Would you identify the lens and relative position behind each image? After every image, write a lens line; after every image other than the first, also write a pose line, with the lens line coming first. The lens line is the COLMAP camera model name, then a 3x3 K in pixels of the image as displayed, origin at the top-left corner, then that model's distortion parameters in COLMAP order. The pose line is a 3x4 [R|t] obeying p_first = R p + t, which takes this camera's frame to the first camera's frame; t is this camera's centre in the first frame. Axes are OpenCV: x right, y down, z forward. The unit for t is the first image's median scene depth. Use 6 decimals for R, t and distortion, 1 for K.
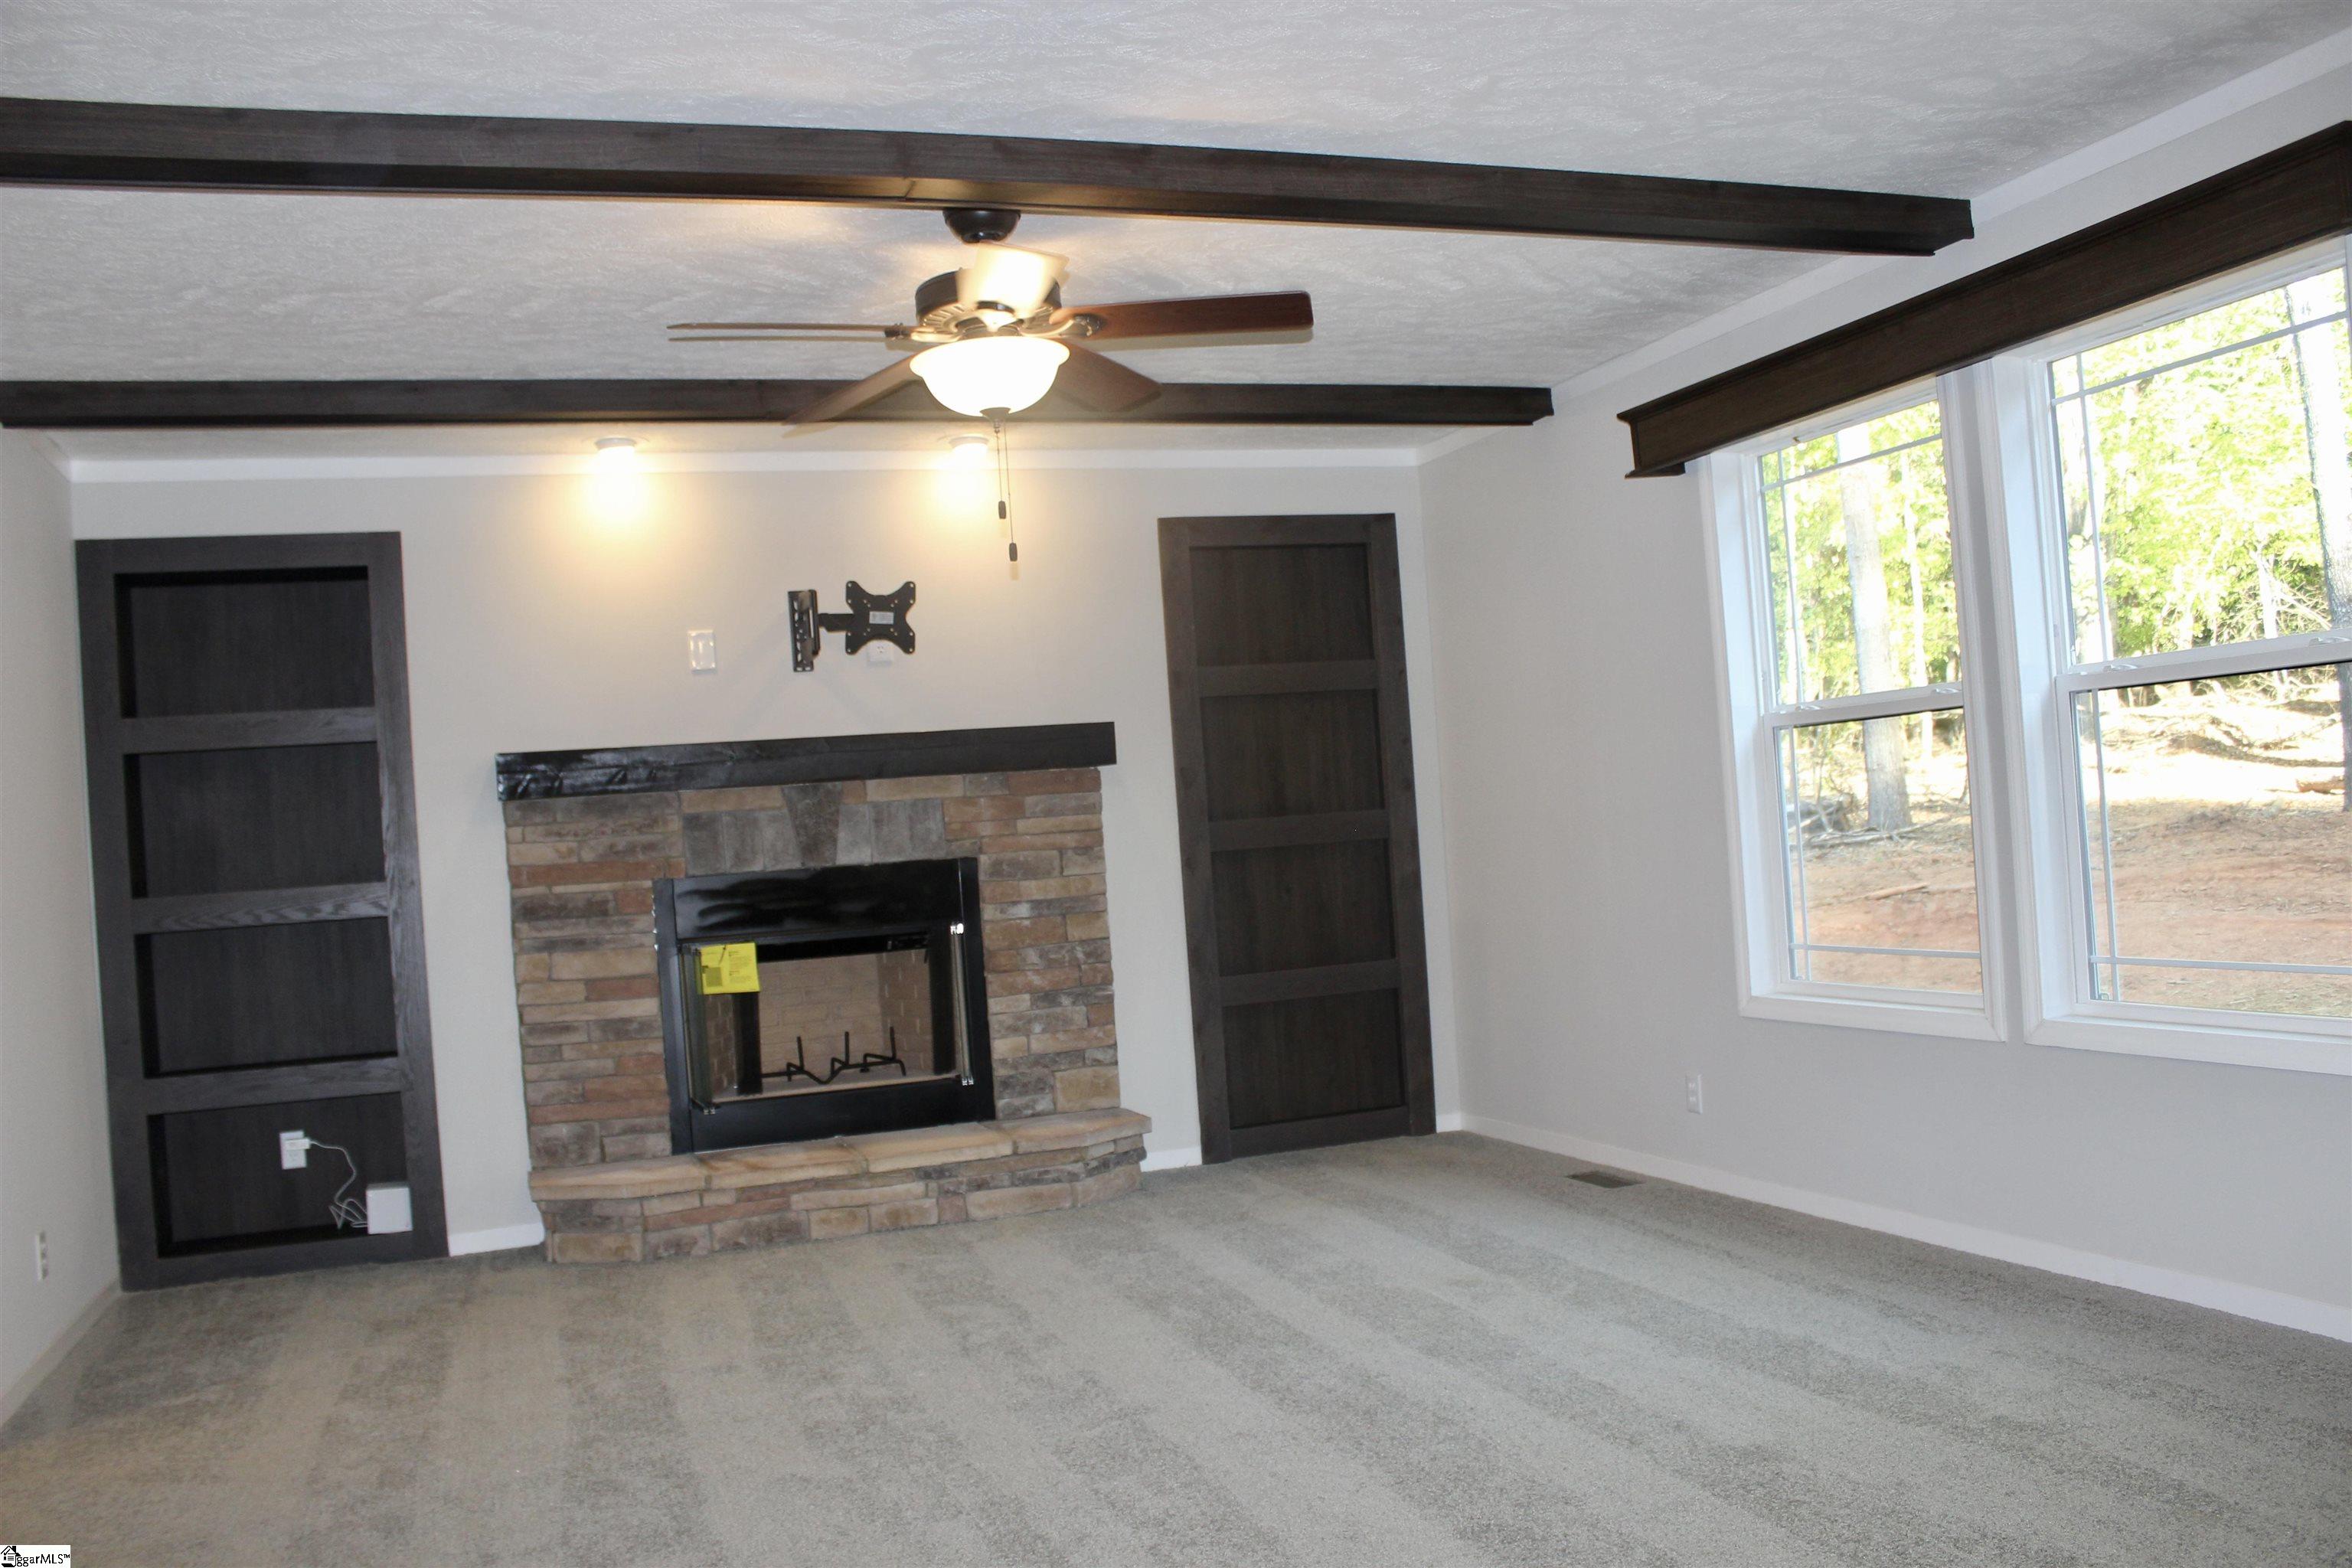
lens RADIAL K [[1937.5, 0, 1176.0], [0, 1937.5, 784.0], [0, 0, 1]] dist [-0.165824, 0.141978]
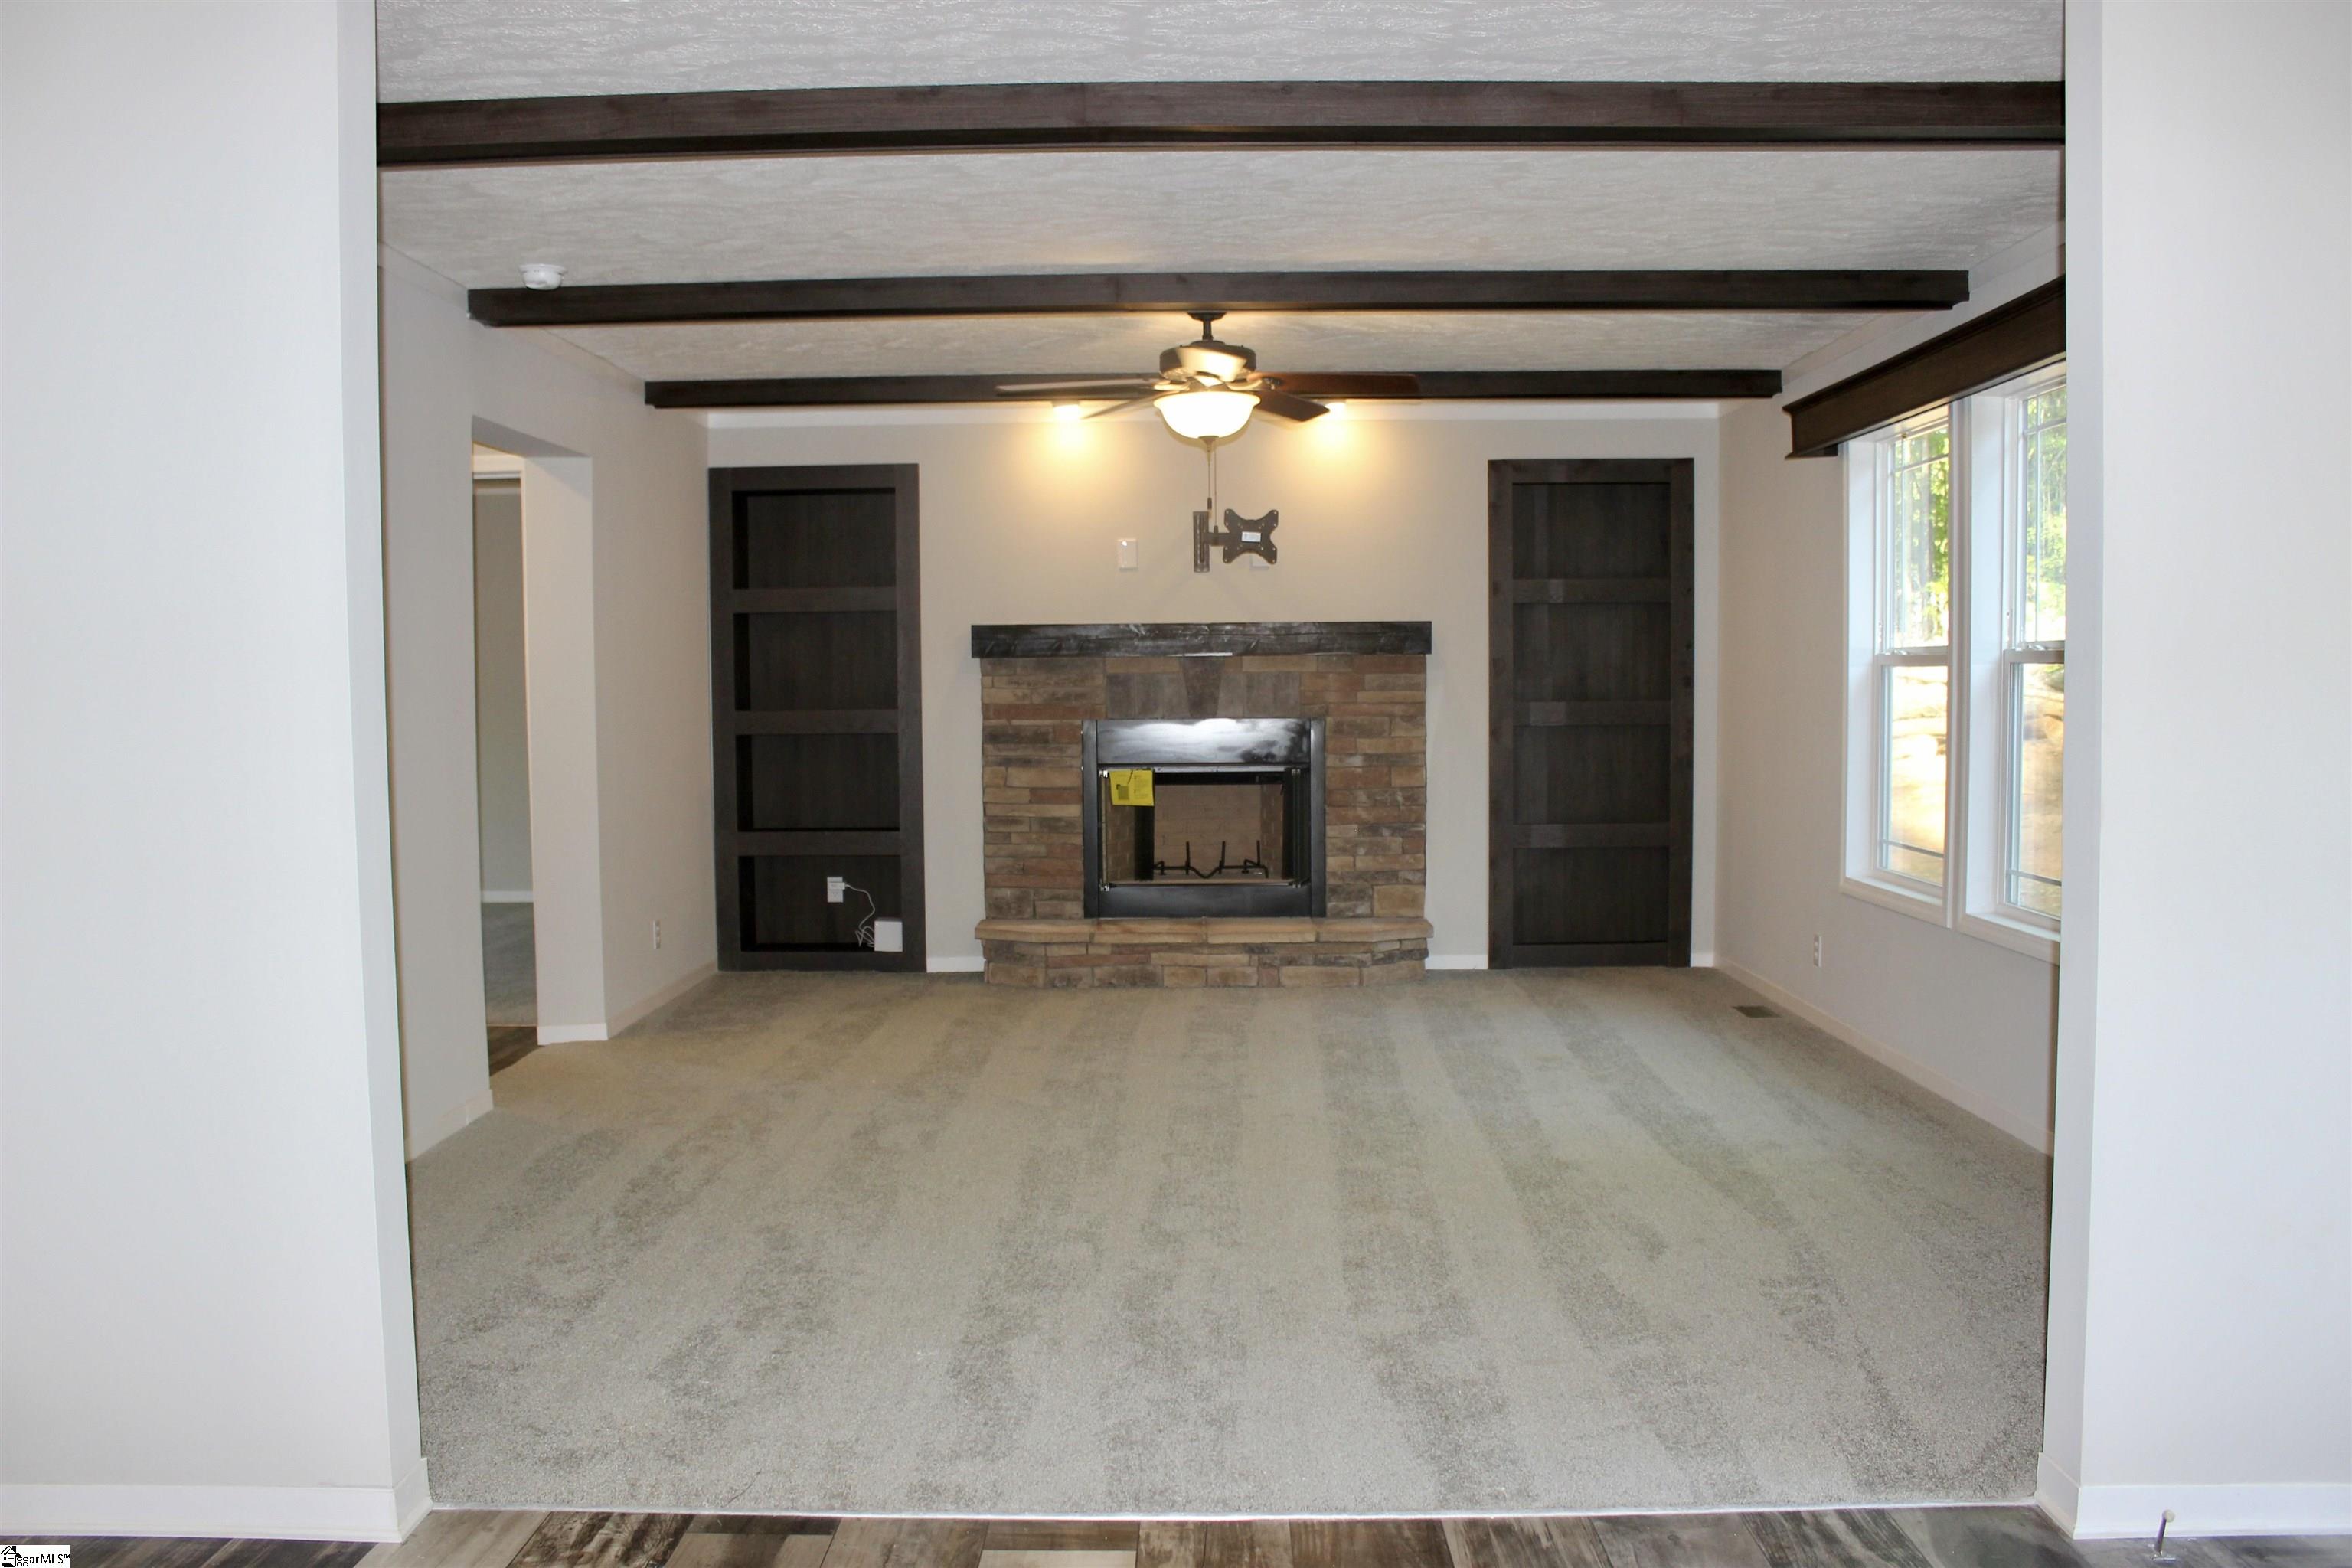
lens RADIAL K [[1937.5, 0, 1176.0], [0, 1937.5, 784.0], [0, 0, 1]] dist [-0.165824, 0.141978]
pose [[0.935311, 0.082494, -0.344076, 0.278598], [-0.049571, 0.993401, 0.103424, -0.052509], [0.350337, -0.079677, 0.933229, -0.289636]]
